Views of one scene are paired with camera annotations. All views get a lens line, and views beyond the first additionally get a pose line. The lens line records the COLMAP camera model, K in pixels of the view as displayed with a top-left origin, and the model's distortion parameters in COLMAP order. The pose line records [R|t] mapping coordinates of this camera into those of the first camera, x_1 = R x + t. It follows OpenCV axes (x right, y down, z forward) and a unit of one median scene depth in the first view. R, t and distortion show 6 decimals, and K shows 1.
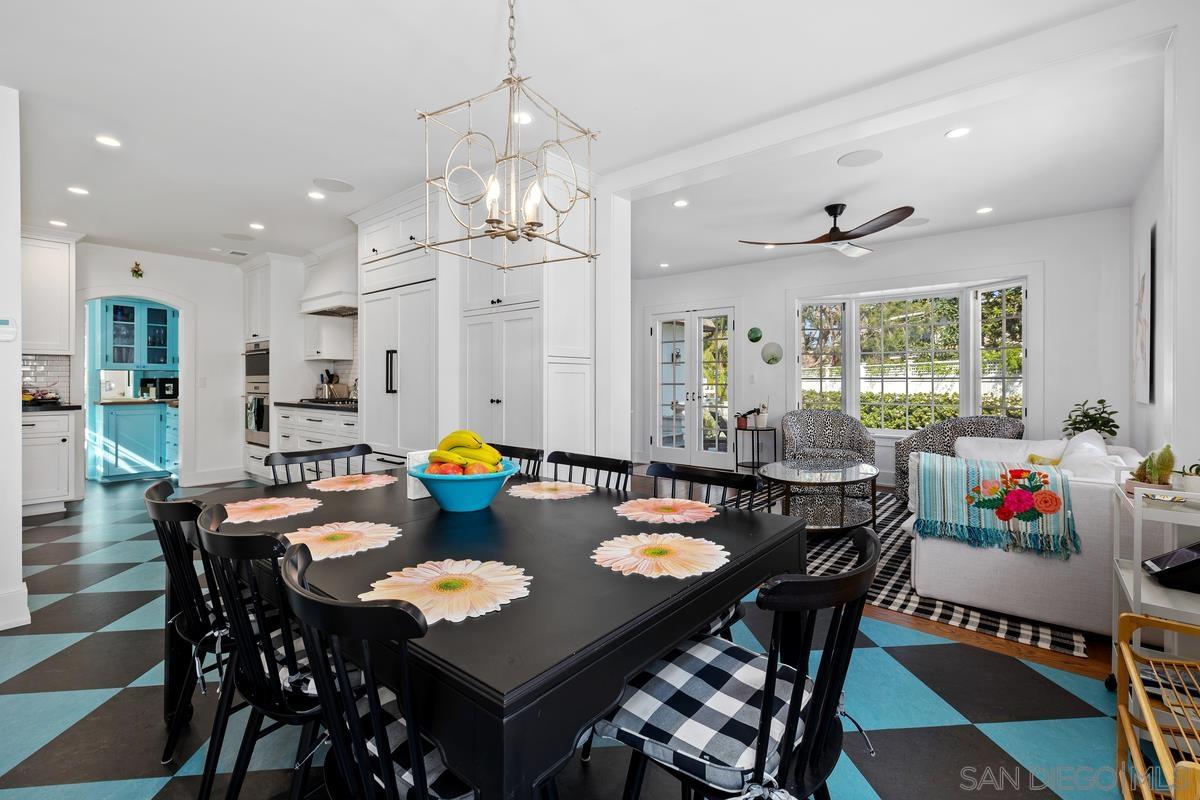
lens RADIAL K [[523.3, 0, 598.7], [0, 523.3, 387.9], [0, 0, 1]] dist [0.002040, 0.000413]
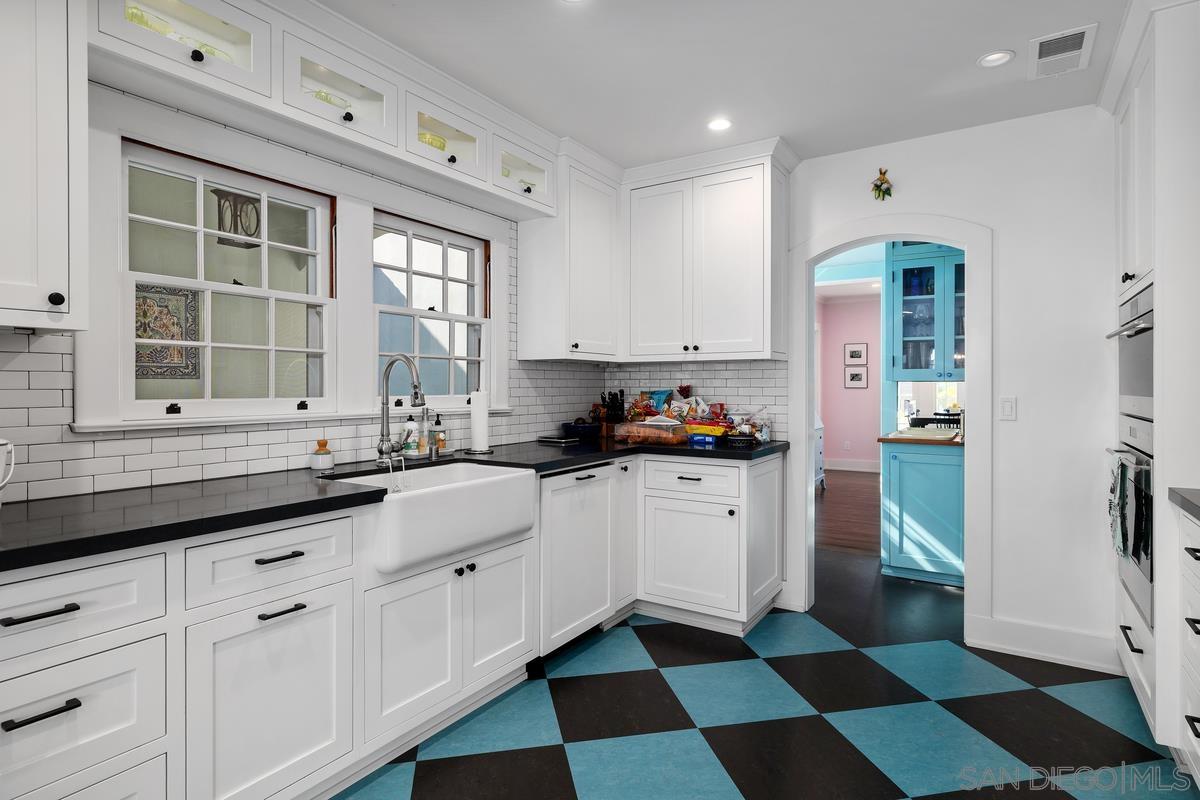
lens RADIAL K [[630.7, 0, 612.7], [0, 630.7, 389.5], [0, 0, 1]] dist [-0.001780, -0.000707]
pose [[0.133041, 0.001642, -0.991109, -0.294161], [-0.009229, 0.999957, 0.000418, -0.023764], [0.991068, 0.009091, 0.133050, 0.619755]]
